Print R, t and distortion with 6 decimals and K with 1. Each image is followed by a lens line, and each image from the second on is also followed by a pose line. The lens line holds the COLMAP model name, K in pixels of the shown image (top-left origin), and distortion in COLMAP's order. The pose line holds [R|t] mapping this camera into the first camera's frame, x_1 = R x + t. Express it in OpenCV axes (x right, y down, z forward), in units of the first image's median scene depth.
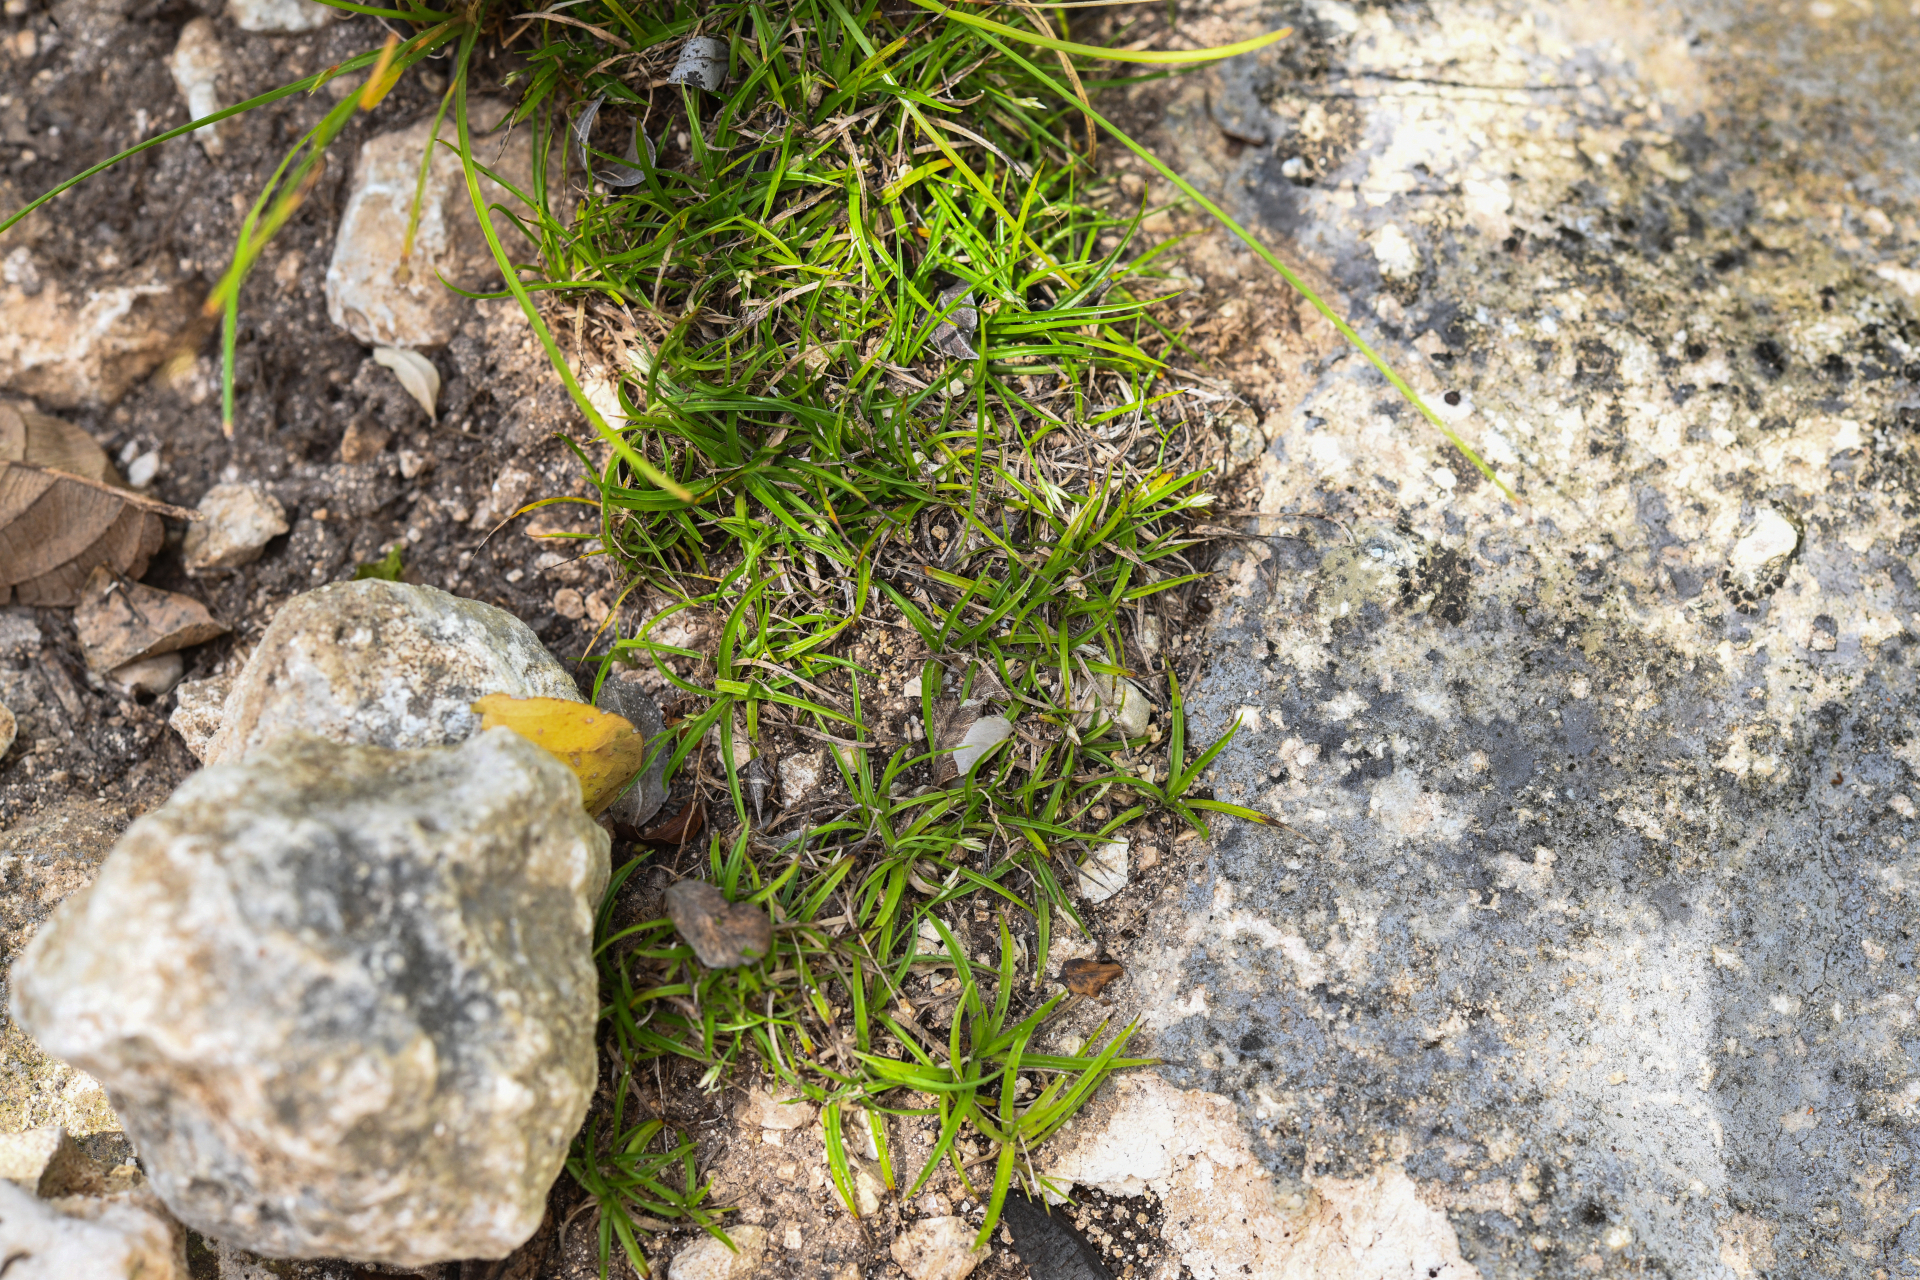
lens RADIAL K [[4245.9, 0, 959.5], [0, 4245.9, 577.5], [0, 0, 1]] dist [0.013713, 0.729507]
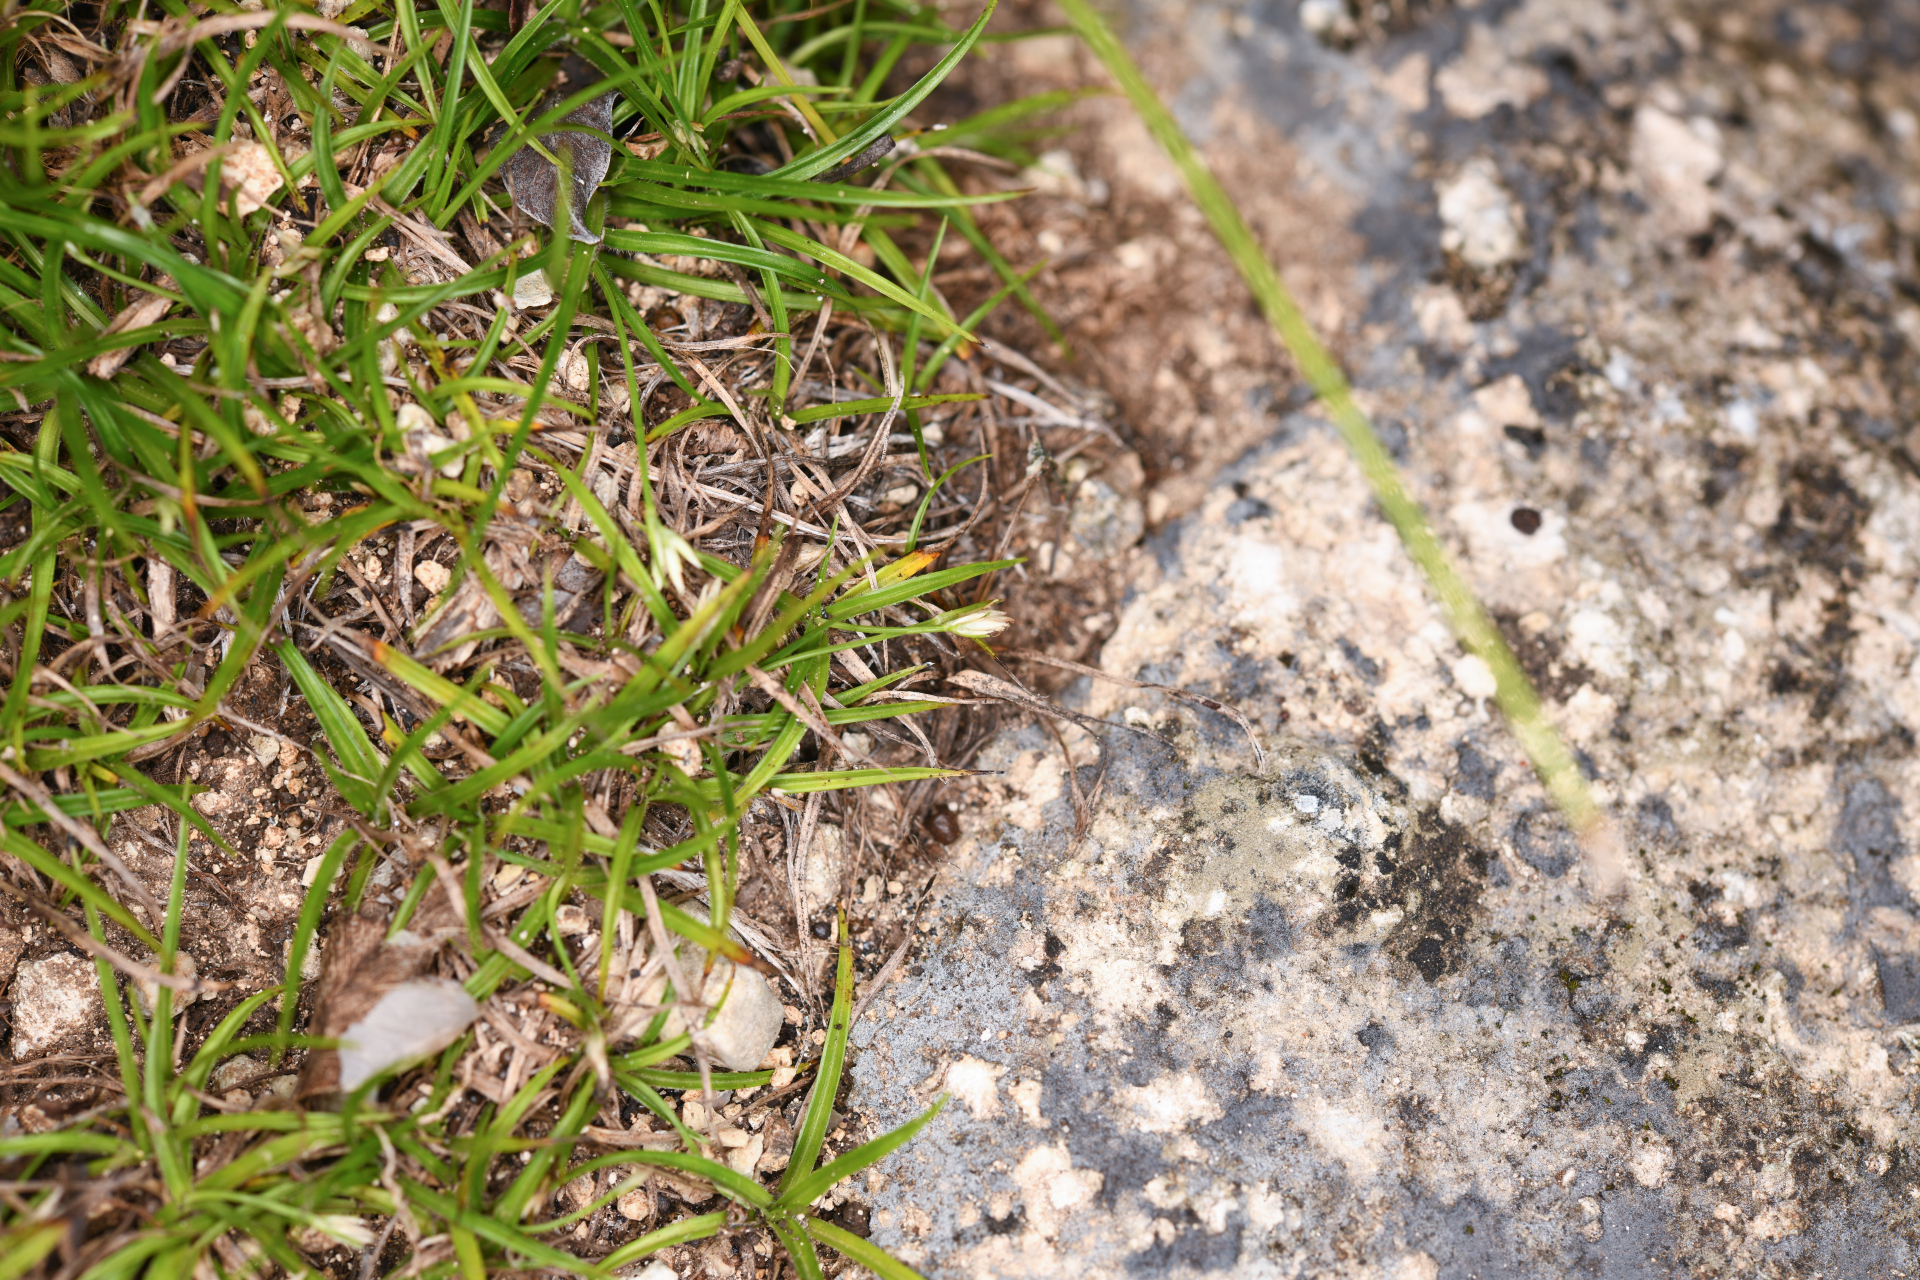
lens RADIAL K [[3207.5, 0, 1026.6], [0, 3207.5, 636.1], [0, 0, 1]] dist [-0.008079, -0.001021]
pose [[0.976929, 0.213270, -0.011240, 0.066673], [-0.212134, 0.975118, 0.064376, -0.041558], [0.024690, -0.060506, 0.997862, 0.630781]]
